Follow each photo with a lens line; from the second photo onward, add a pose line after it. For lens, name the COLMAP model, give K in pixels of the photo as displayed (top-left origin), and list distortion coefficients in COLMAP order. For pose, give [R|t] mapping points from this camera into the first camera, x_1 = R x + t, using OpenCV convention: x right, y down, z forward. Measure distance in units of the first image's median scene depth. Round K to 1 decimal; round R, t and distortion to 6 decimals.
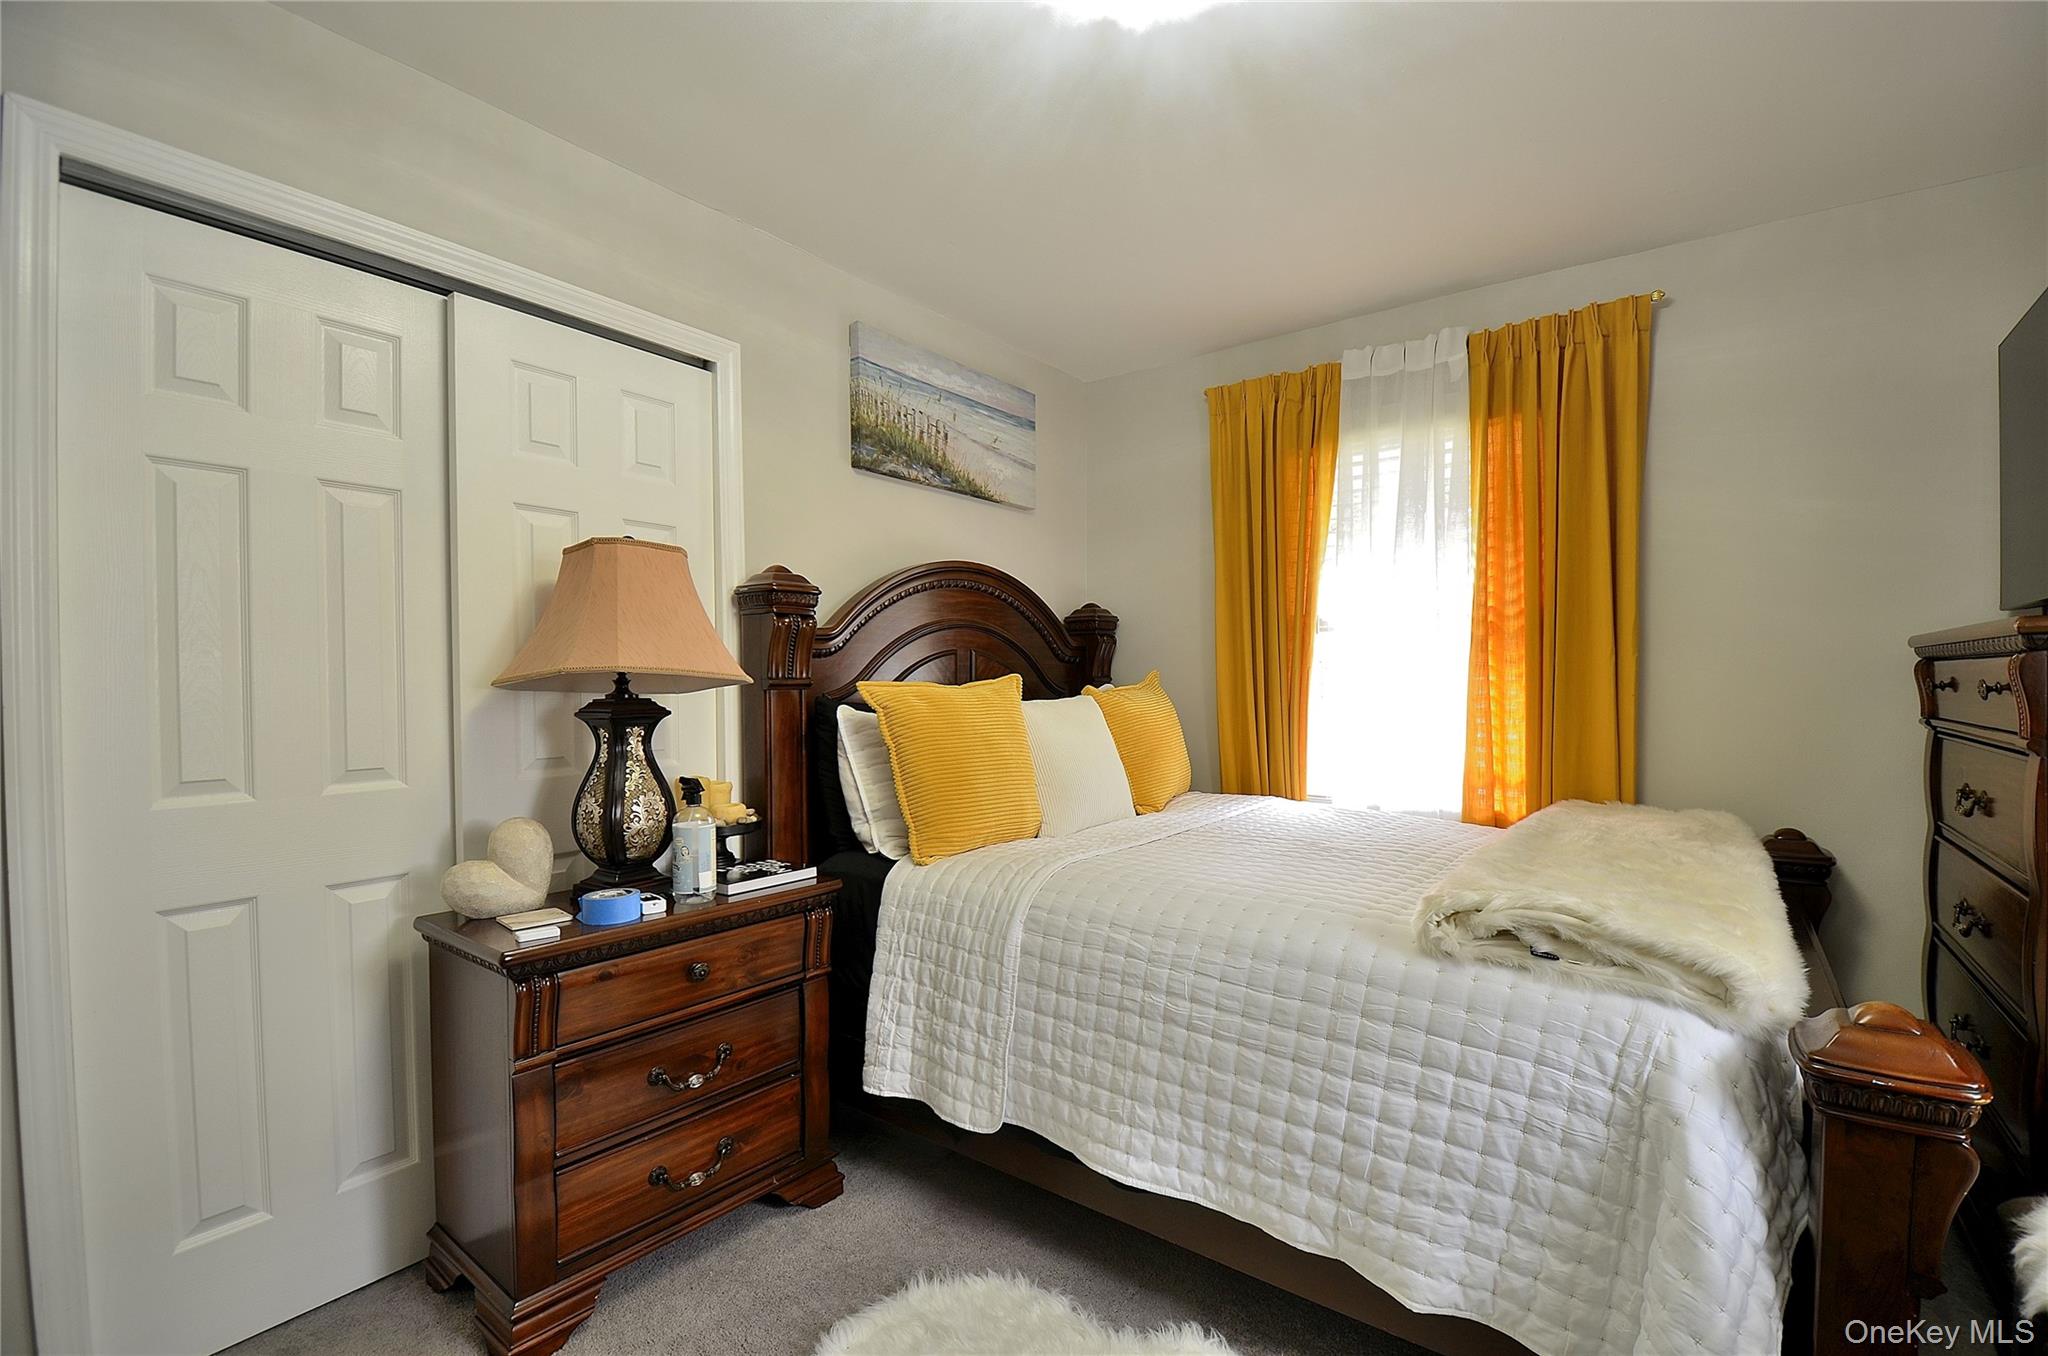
lens RADIAL K [[904.5, 0, 1065.7], [0, 904.5, 685.3], [0, 0, 1]] dist [-0.016817, -0.010752]
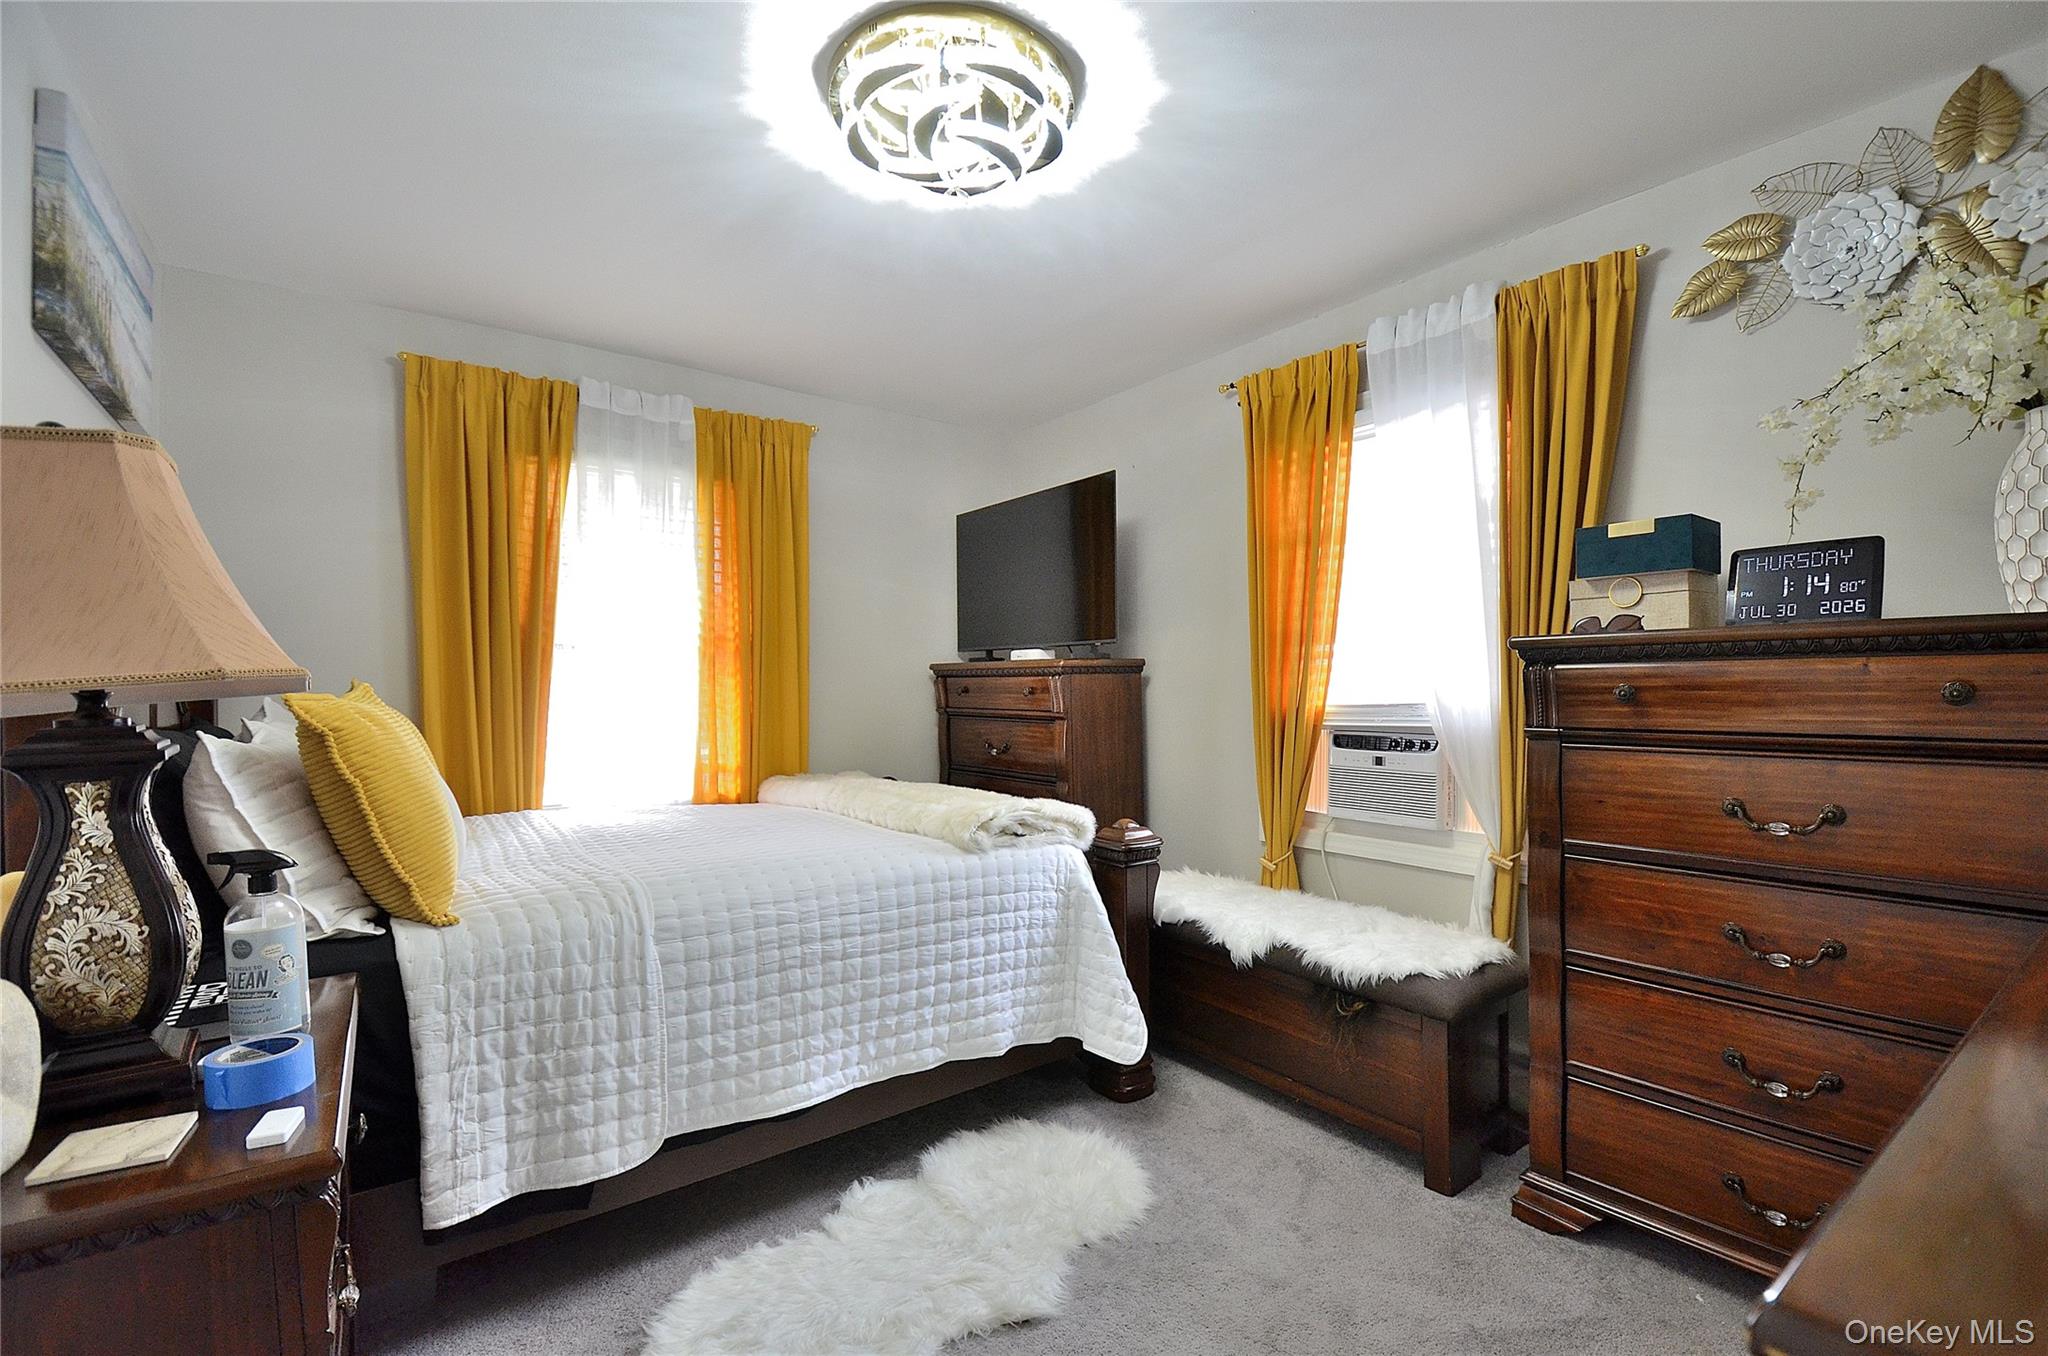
lens RADIAL K [[904.5, 0, 1065.7], [0, 904.5, 685.3], [0, 0, 1]] dist [-0.016817, -0.010752]
pose [[0.230362, -0.000150, 0.973105, -0.903301], [0.010086, 0.999947, -0.002233, -0.004265], [-0.973053, 0.010329, 0.230351, 0.333468]]
